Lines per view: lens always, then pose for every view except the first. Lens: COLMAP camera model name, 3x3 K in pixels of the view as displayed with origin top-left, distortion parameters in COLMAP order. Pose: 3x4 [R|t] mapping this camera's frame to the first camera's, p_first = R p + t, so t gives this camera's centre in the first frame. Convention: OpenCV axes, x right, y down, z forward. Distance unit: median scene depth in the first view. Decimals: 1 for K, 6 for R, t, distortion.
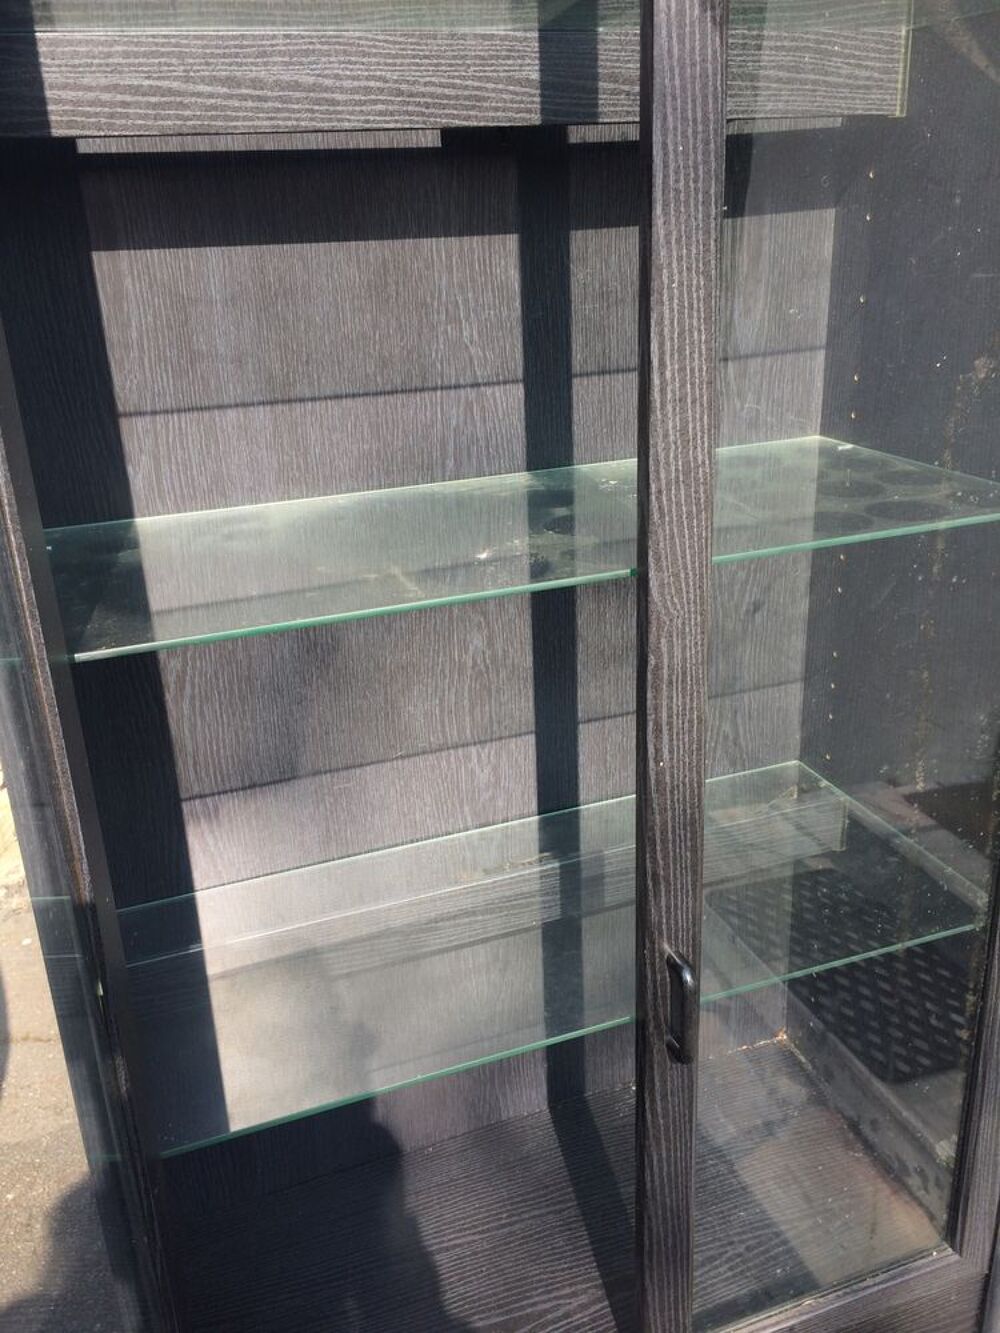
lens RADIAL K [[1186.8, 0, 500.0], [0, 1186.8, 666.5], [0, 0, 1]] dist [0.112547, -0.181270]
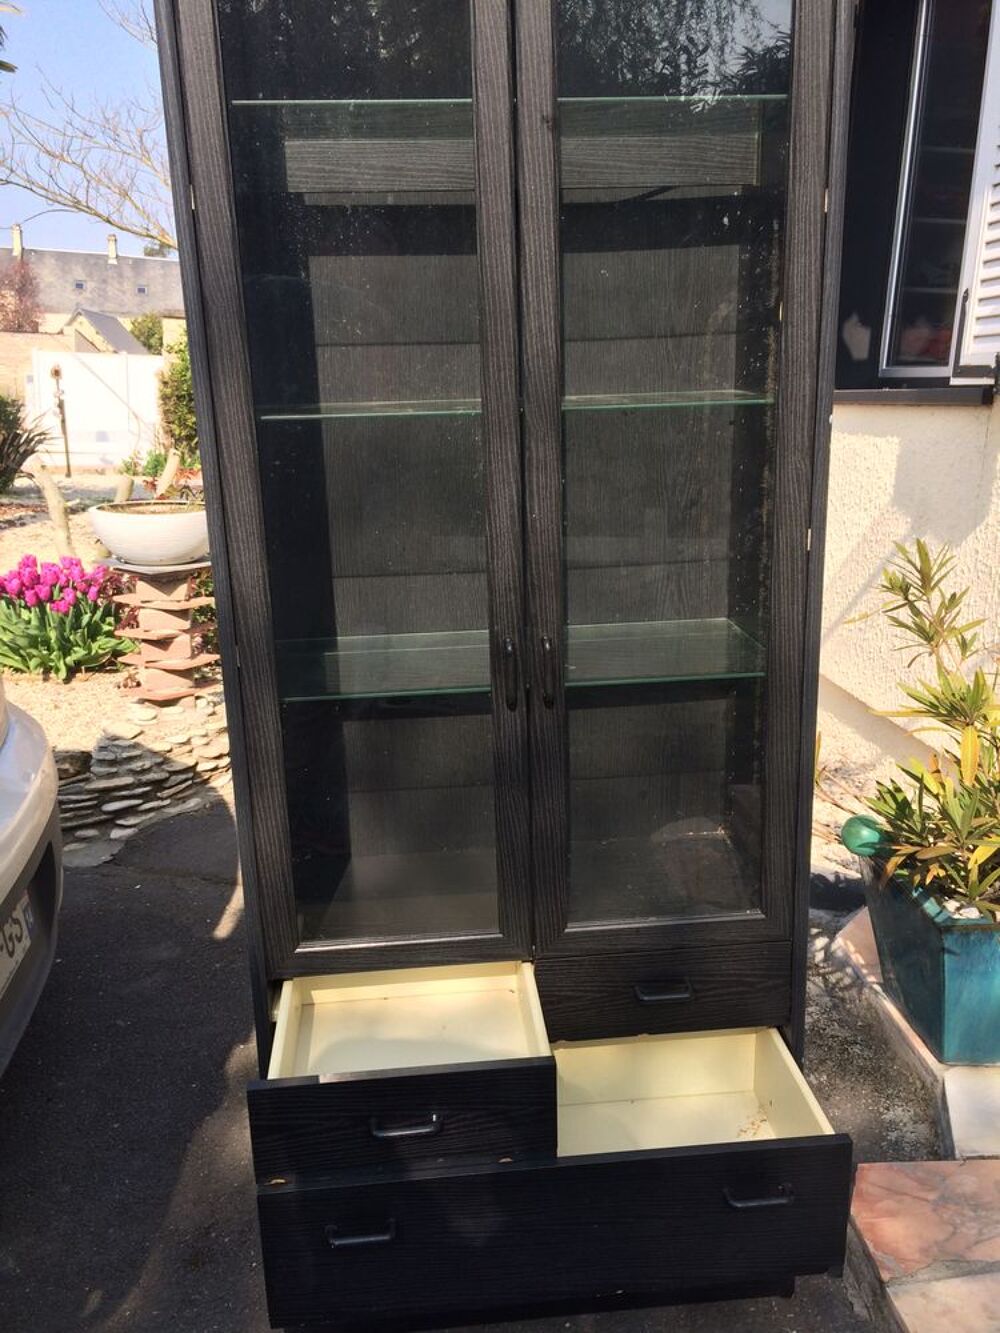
lens RADIAL K [[1186.8, 0, 500.0], [0, 1186.8, 666.5], [0, 0, 1]] dist [0.112547, -0.181270]
pose [[0.969064, 0.082538, -0.232601, 0.525830], [-0.103982, 0.991236, -0.081474, 0.463051], [0.223837, 0.103140, 0.969154, -0.771478]]
